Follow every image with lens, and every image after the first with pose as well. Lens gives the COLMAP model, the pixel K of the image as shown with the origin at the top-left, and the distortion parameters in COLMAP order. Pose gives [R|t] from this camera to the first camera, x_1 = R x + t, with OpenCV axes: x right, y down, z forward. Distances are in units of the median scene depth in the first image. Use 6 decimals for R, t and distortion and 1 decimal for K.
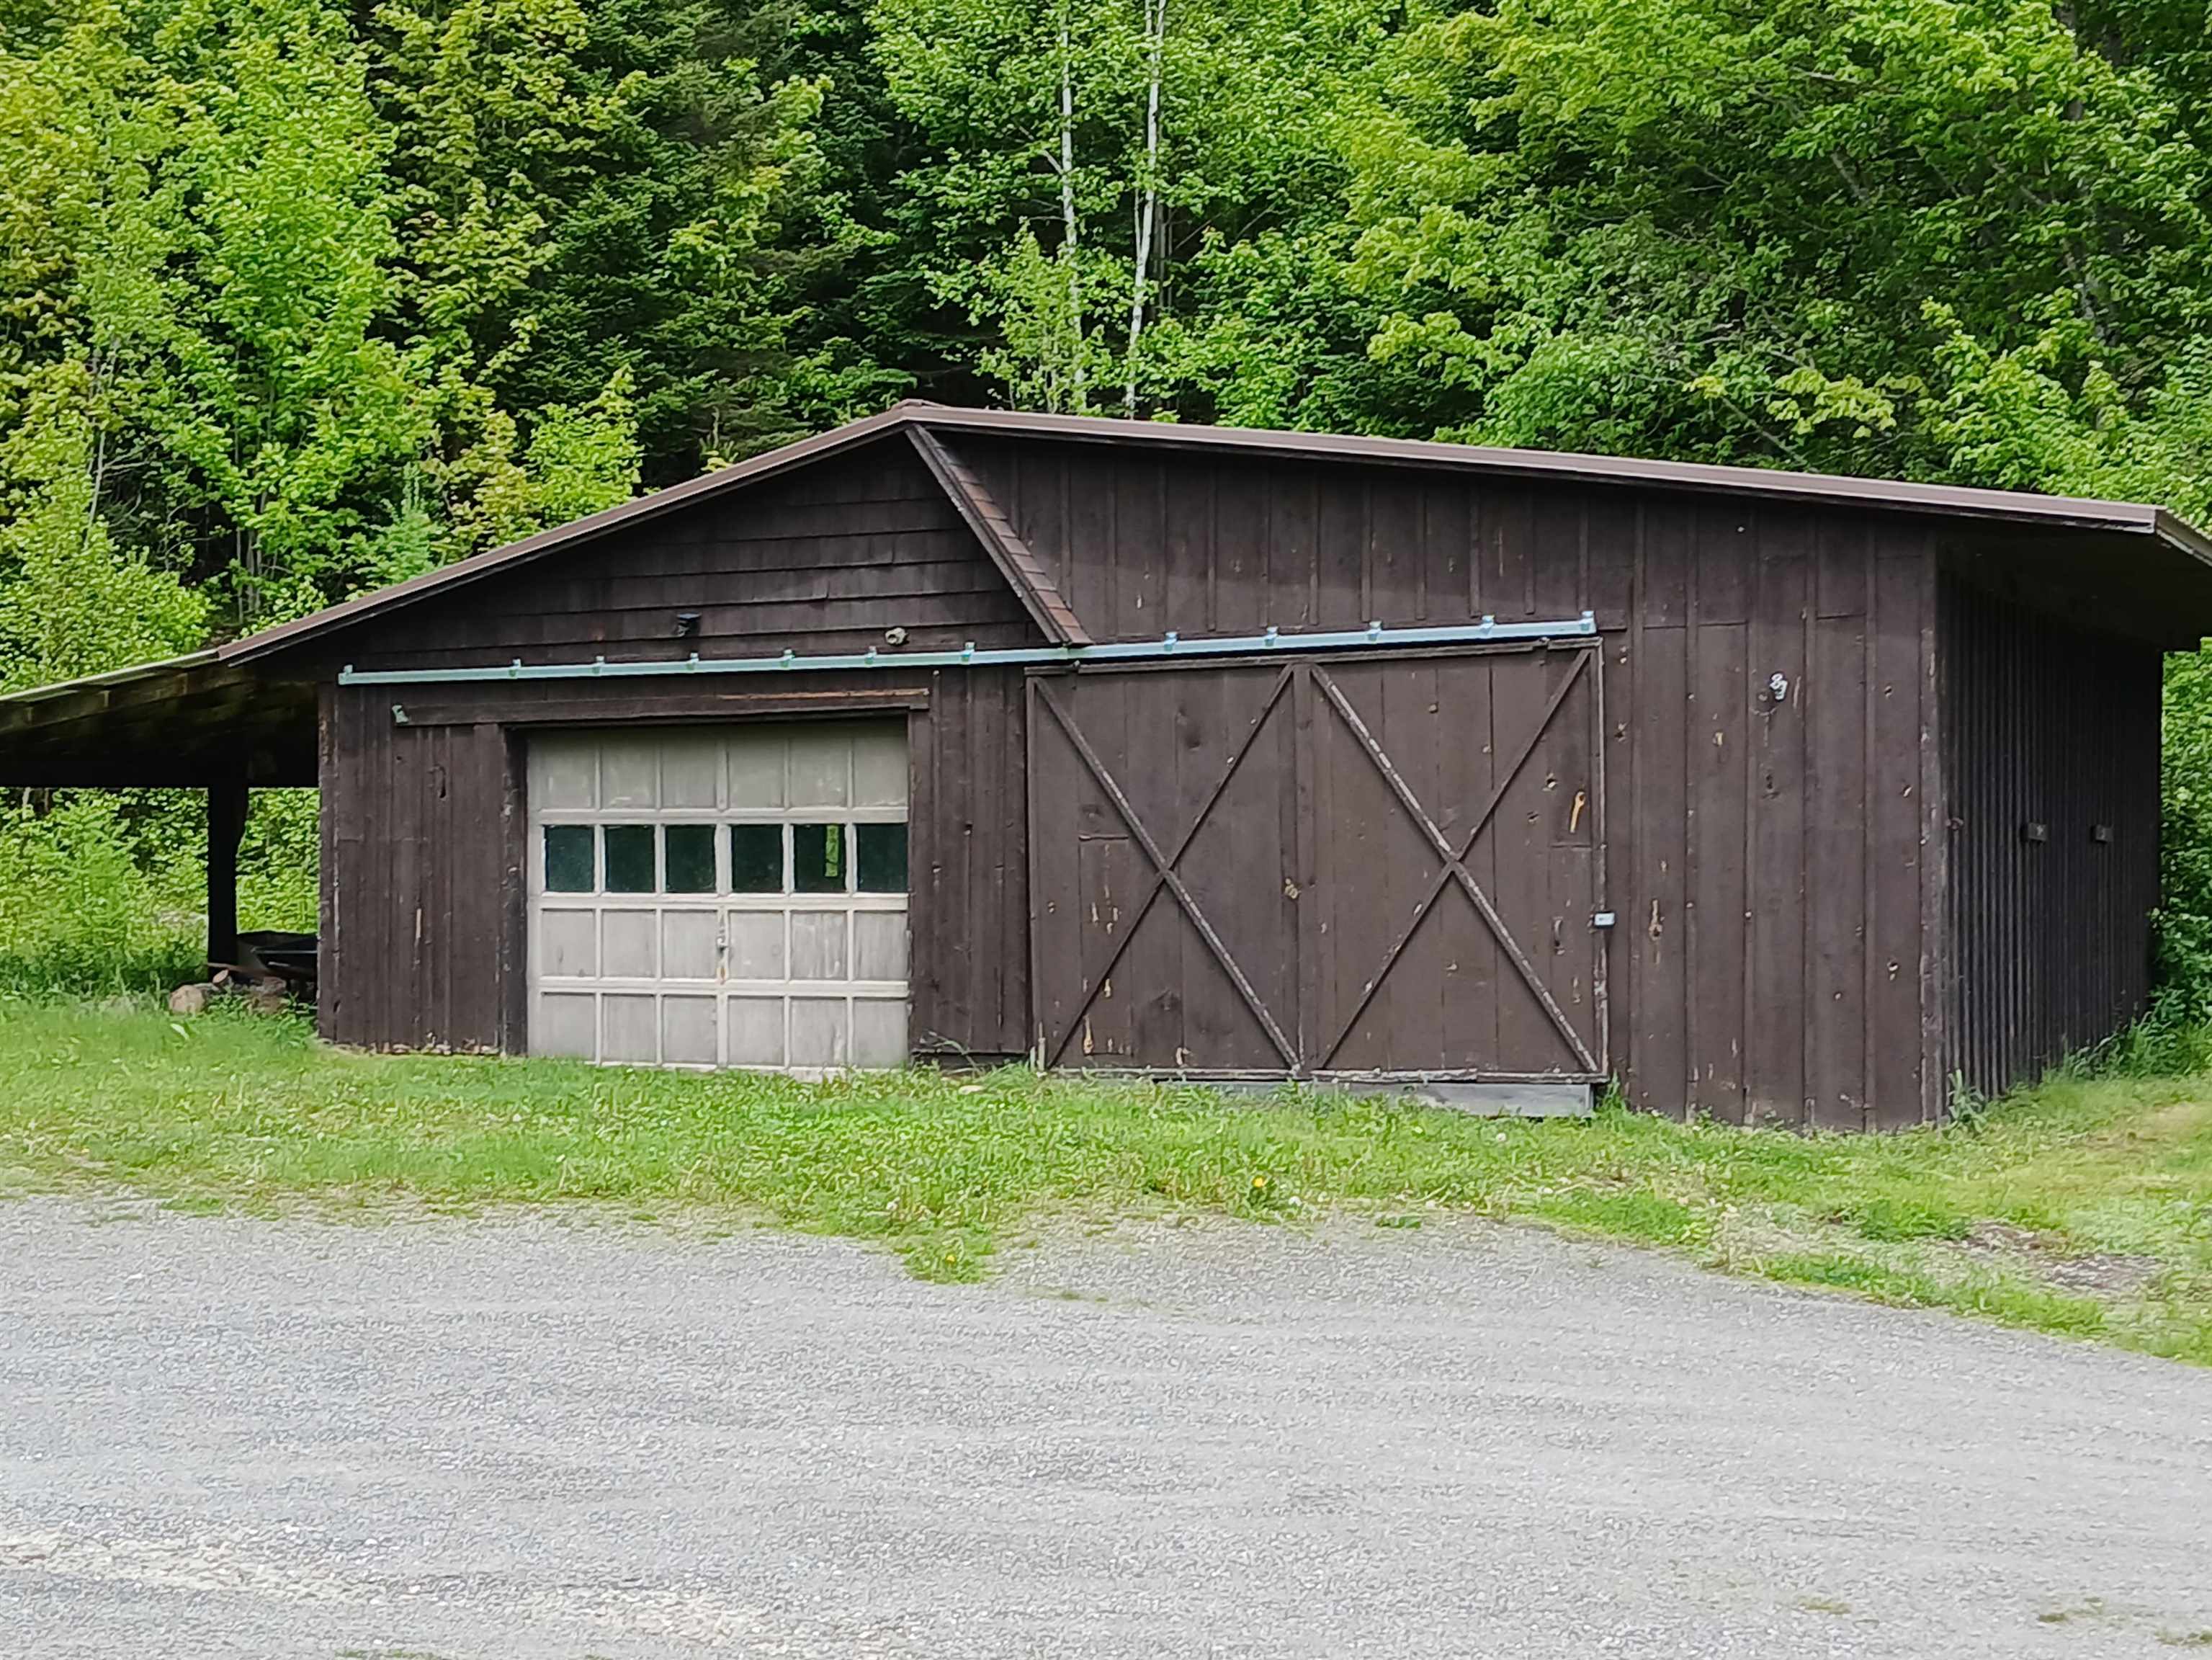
lens RADIAL K [[3466.3, 0, 1106.0], [0, 3466.3, 830.0], [0, 0, 1]] dist [-0.019145, 0.597309]
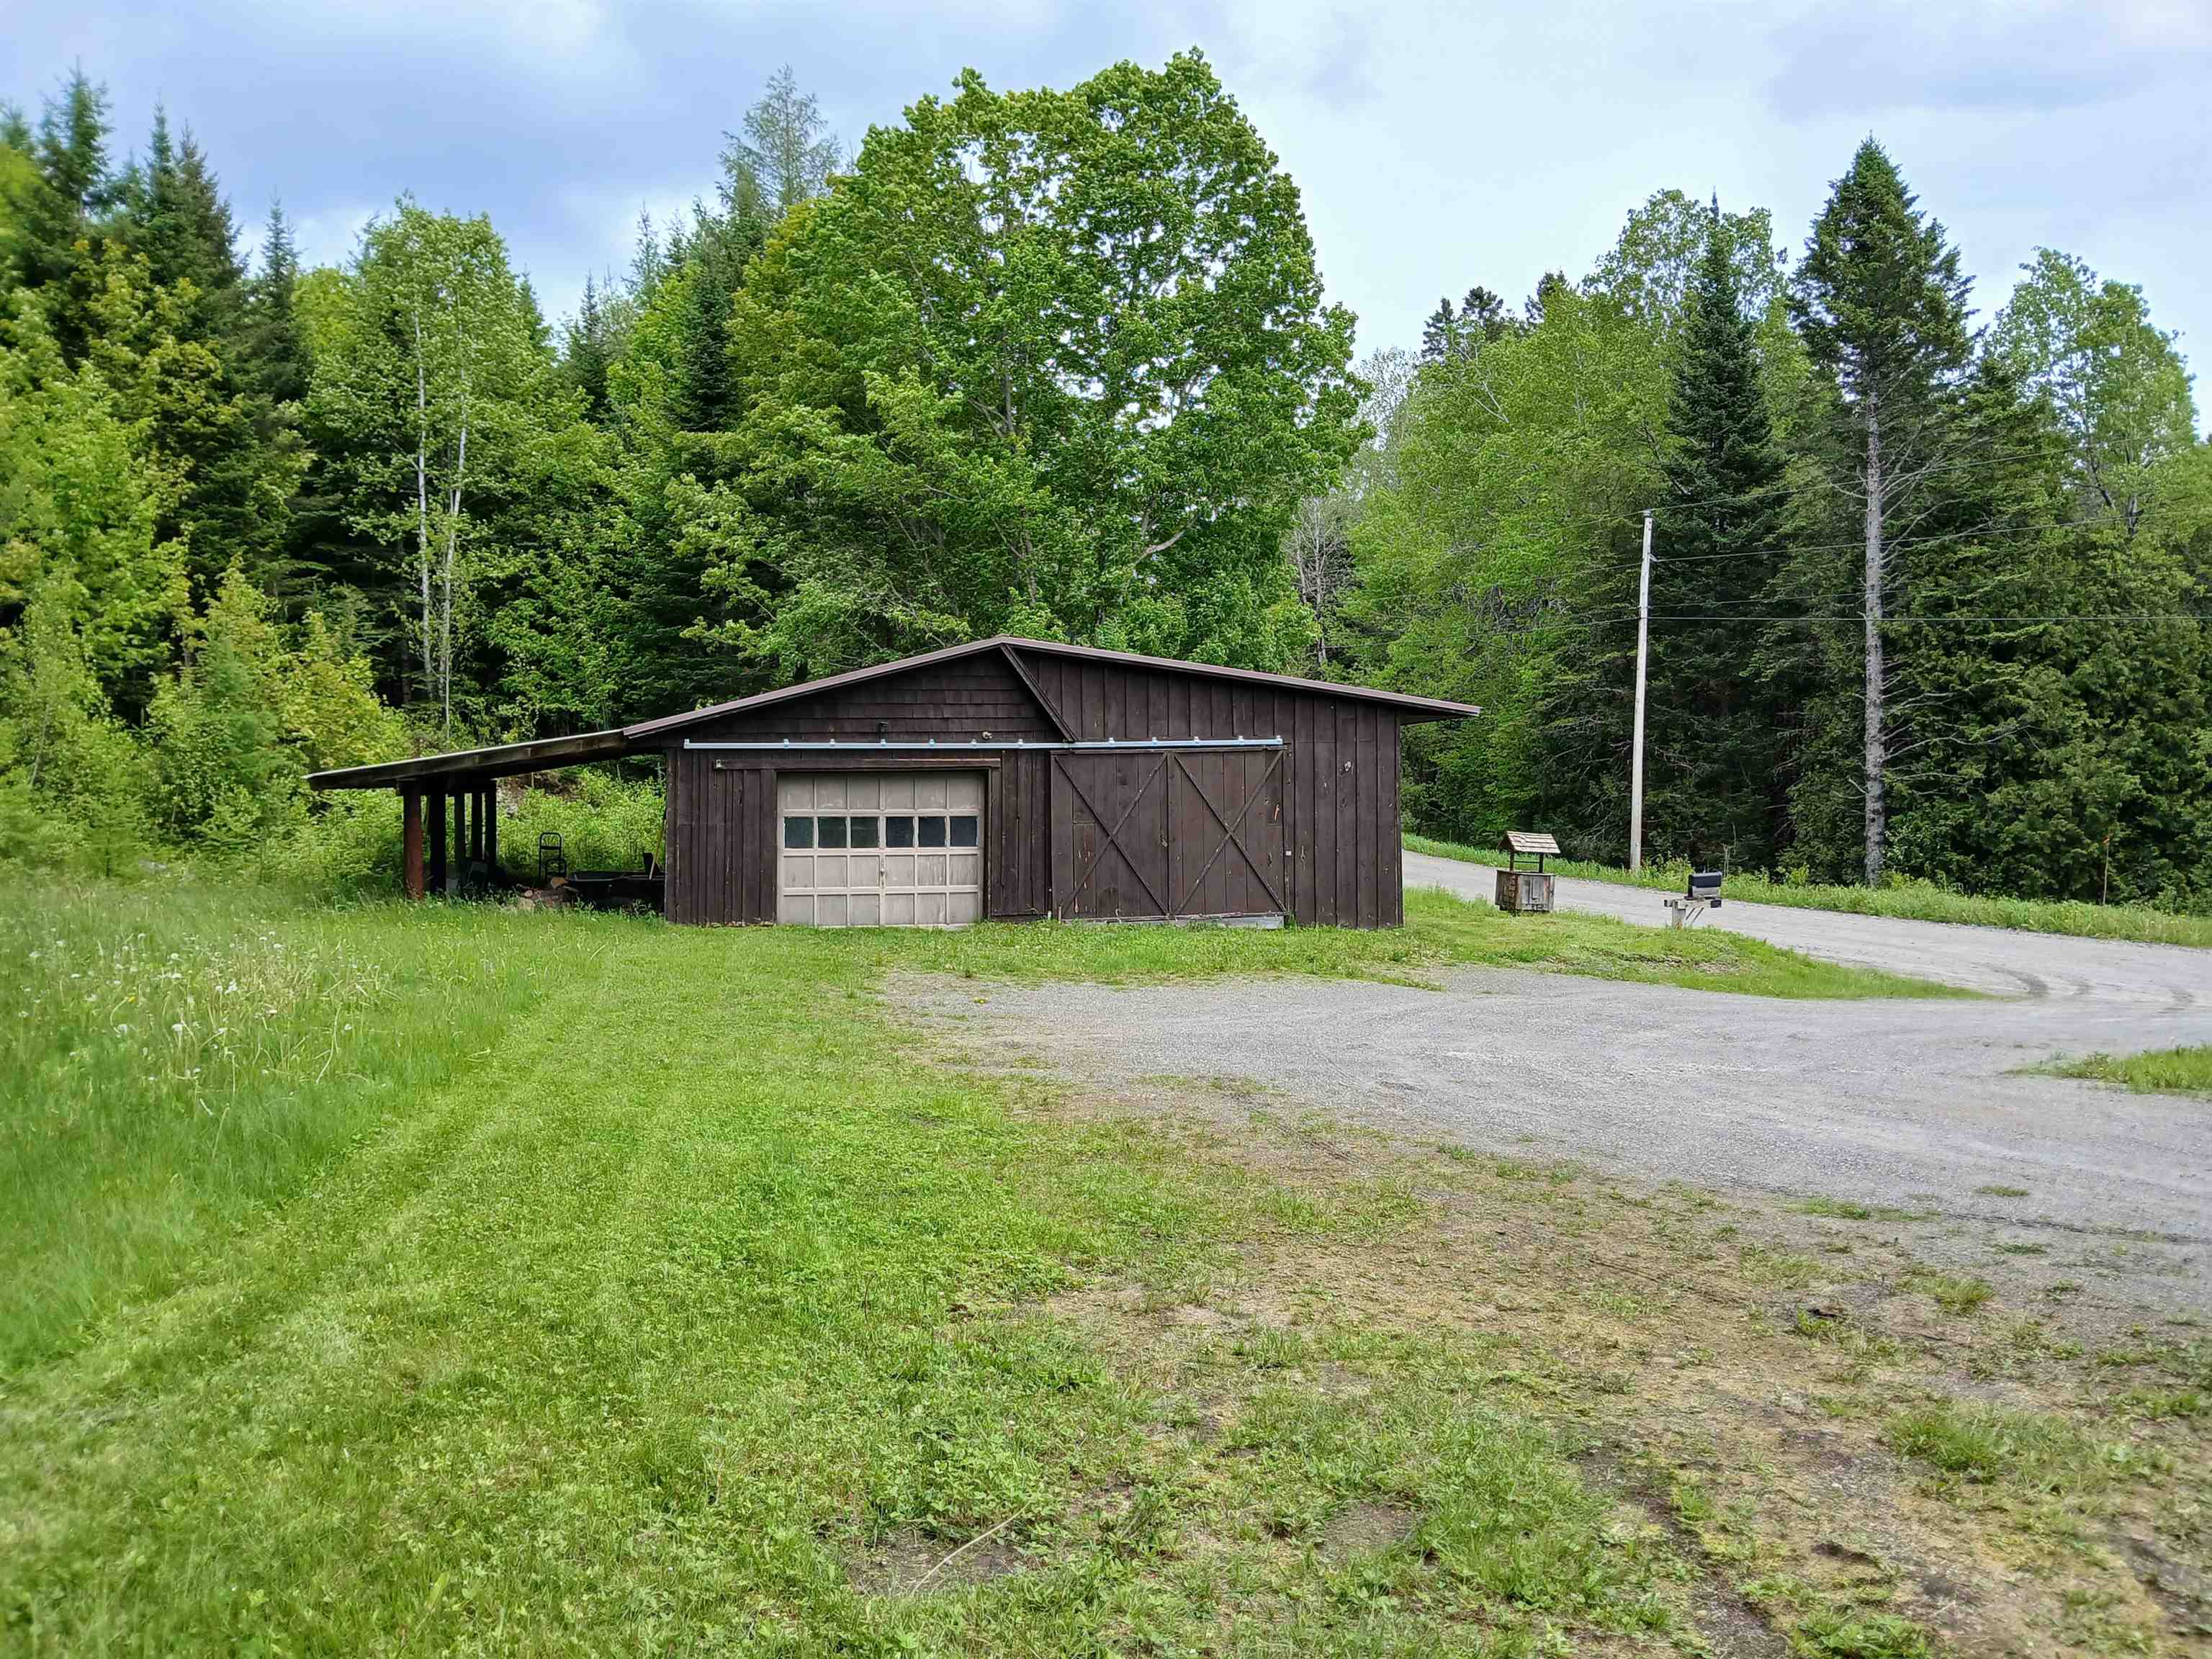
lens RADIAL K [[1656.3, 0, 1106.0], [0, 1656.3, 829.5], [0, 0, 1]] dist [0.040623, -0.156645]
pose [[0.795363, -0.008167, 0.606078, -0.618865], [-0.002173, 0.999864, 0.016324, -0.010650], [-0.606129, -0.014301, 0.795237, 0.070277]]
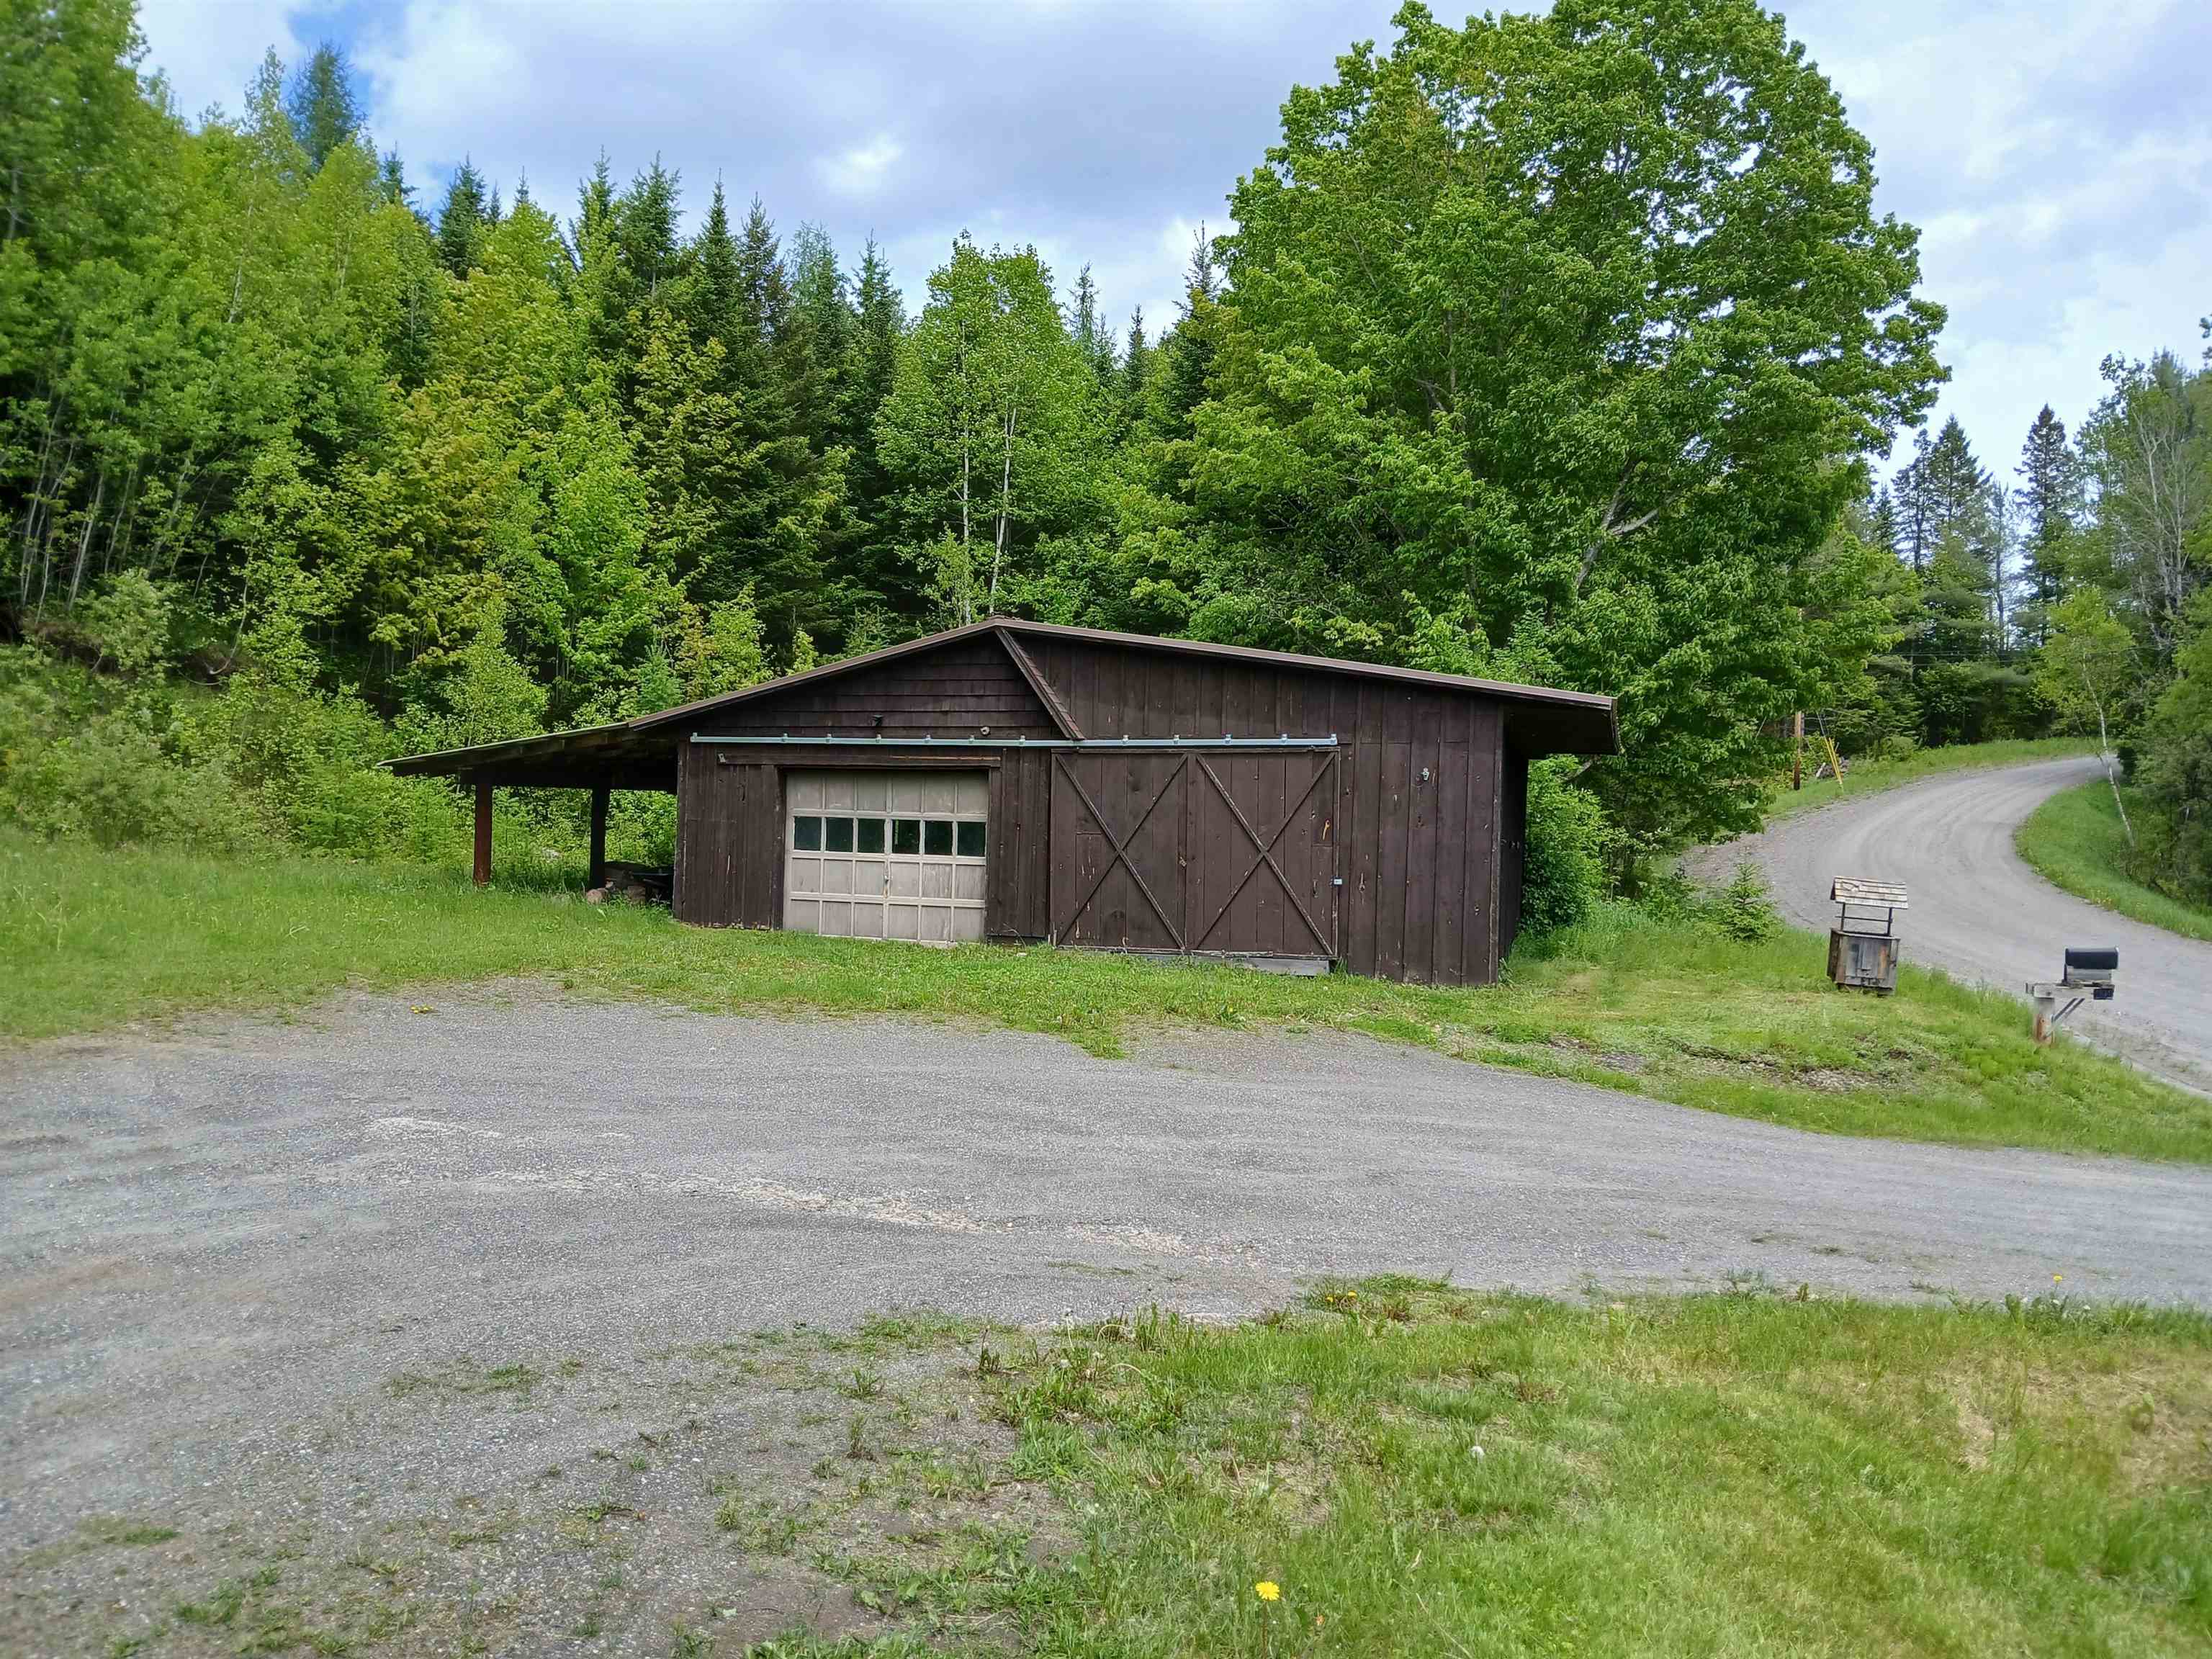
lens RADIAL K [[1656.3, 0, 1106.0], [0, 1656.3, 829.5], [0, 0, 1]] dist [0.040623, -0.156645]
pose [[0.991615, 0.033913, 0.124697, -0.102232], [-0.034849, 0.999378, 0.005326, -0.005239], [-0.124439, -0.009627, 0.992181, 0.021992]]
